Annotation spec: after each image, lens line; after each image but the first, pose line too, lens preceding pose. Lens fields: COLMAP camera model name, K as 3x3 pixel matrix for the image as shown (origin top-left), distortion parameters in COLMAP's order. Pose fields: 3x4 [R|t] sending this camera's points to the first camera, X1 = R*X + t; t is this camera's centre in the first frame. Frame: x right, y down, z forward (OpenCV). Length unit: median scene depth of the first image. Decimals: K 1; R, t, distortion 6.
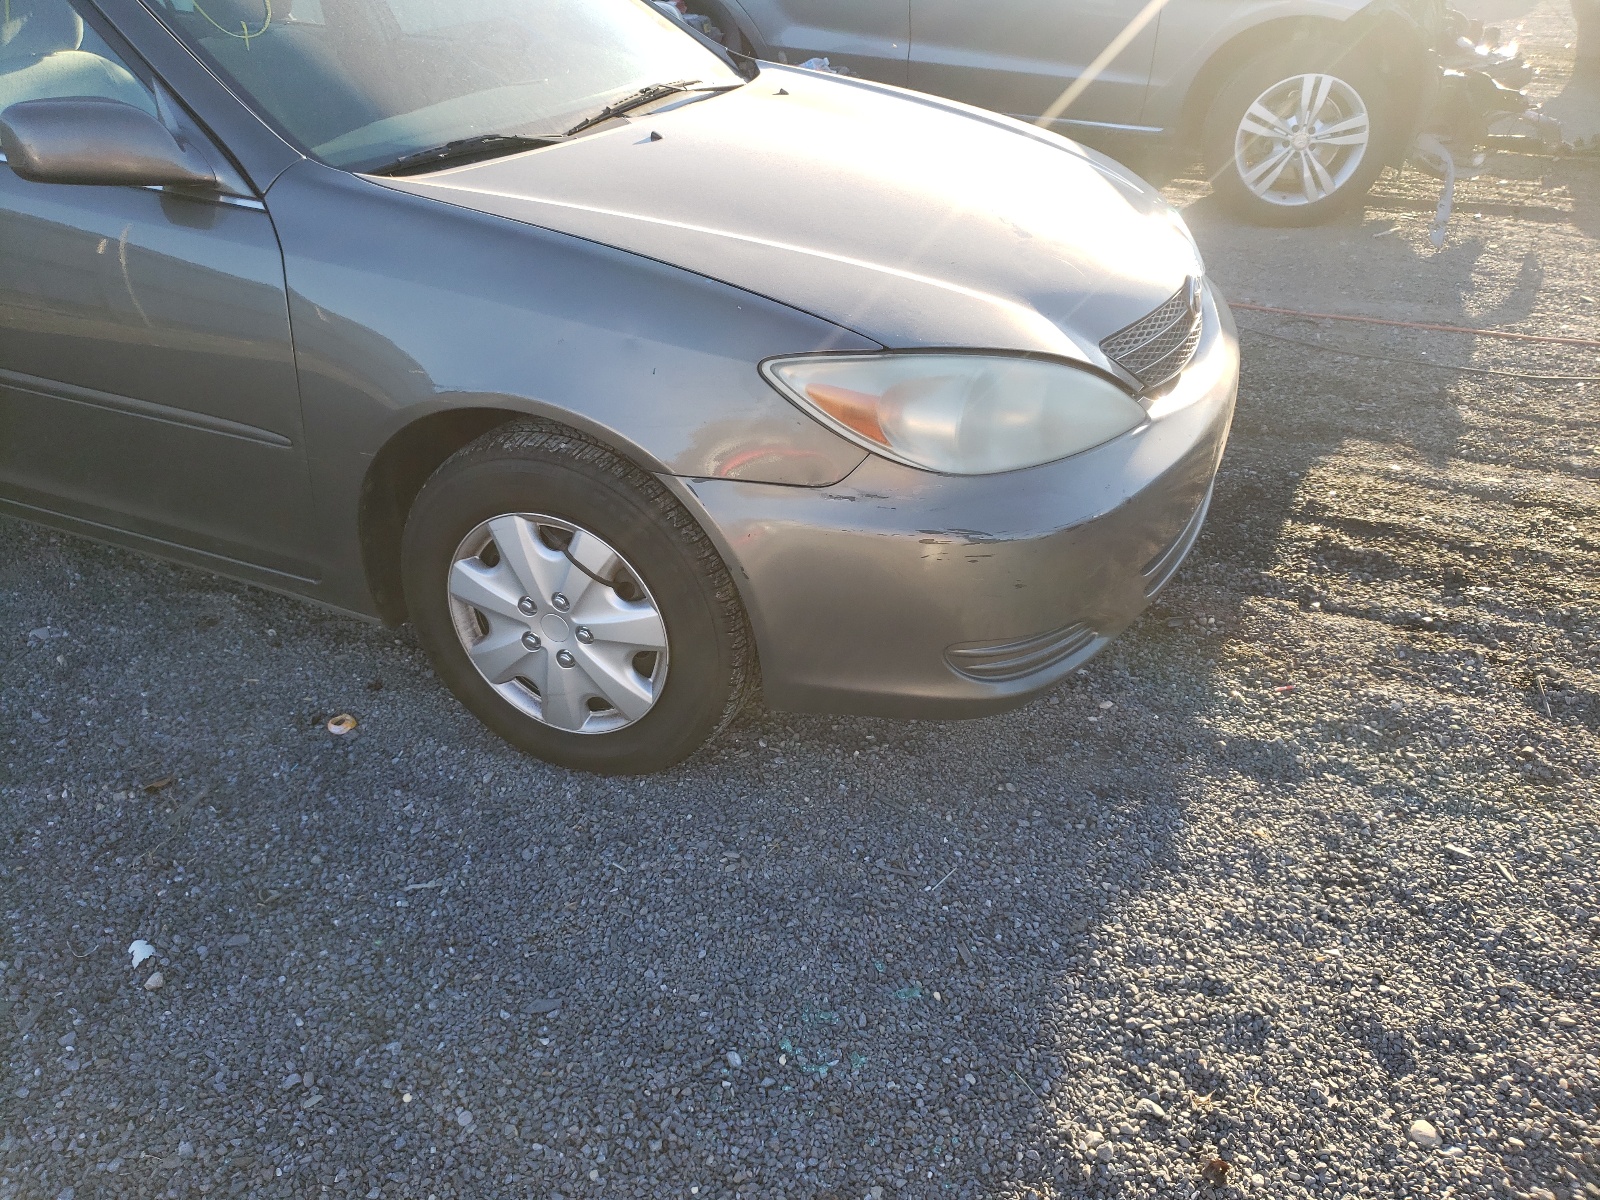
lens RADIAL K [[1190.6, 0, 790.6], [0, 1190.6, 631.5], [0, 0, 1]] dist [-0.038044, 0.079802]
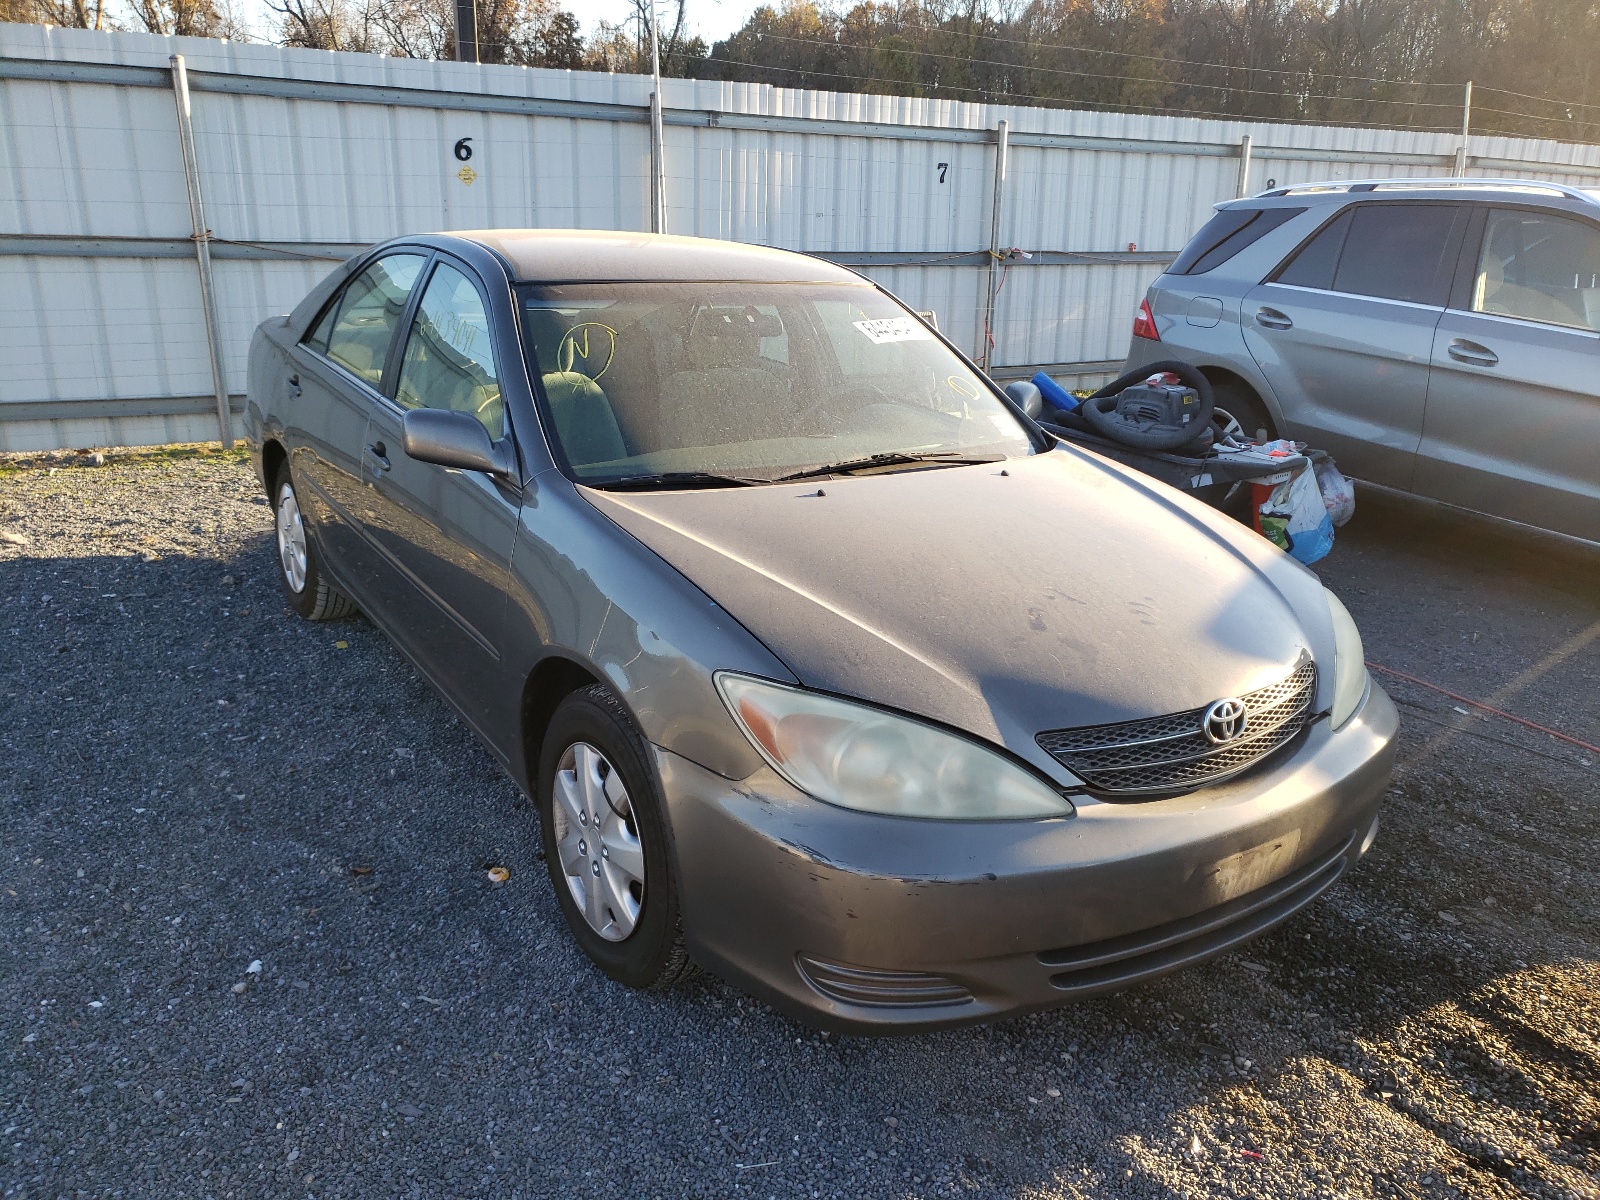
lens RADIAL K [[1190.6, 0, 790.6], [0, 1190.6, 631.5], [0, 0, 1]] dist [-0.038044, 0.079802]
pose [[0.850750, 0.211976, -0.480927, 0.518950], [-0.324086, 0.931962, -0.162526, -0.070246], [0.413754, 0.294131, 0.861565, -0.055589]]
